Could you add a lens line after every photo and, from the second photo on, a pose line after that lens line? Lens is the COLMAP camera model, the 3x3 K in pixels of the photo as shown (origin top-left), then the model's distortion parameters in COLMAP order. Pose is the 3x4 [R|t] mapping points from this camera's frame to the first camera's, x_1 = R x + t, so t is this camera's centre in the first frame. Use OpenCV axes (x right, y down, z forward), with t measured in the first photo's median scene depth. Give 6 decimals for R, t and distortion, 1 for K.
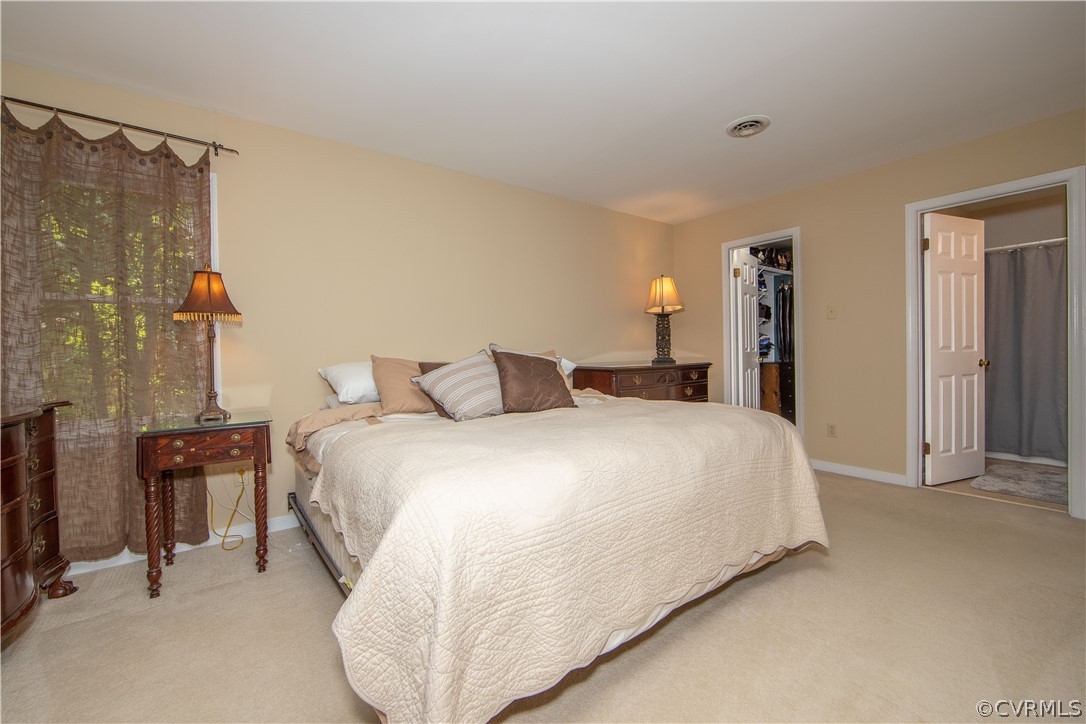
lens RADIAL K [[436.6, 0, 544.2], [0, 436.6, 360.6], [0, 0, 1]] dist [-0.008870, 0.000089]
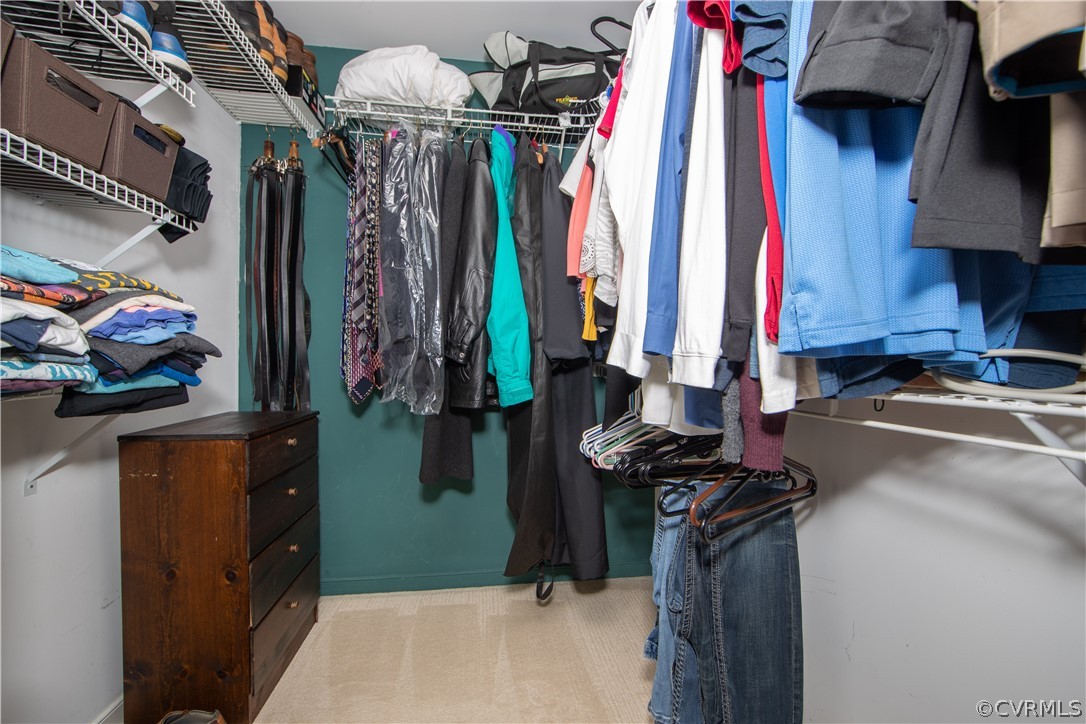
lens RADIAL K [[436.6, 0, 545.7], [0, 436.6, 361.5], [0, 0, 1]] dist [-0.008870, 0.000089]
pose [[0.484793, 0.010686, 0.874563, 0.530272], [0.003452, 0.999894, -0.014131, -0.034861], [-0.874622, 0.009869, 0.484705, 0.964341]]
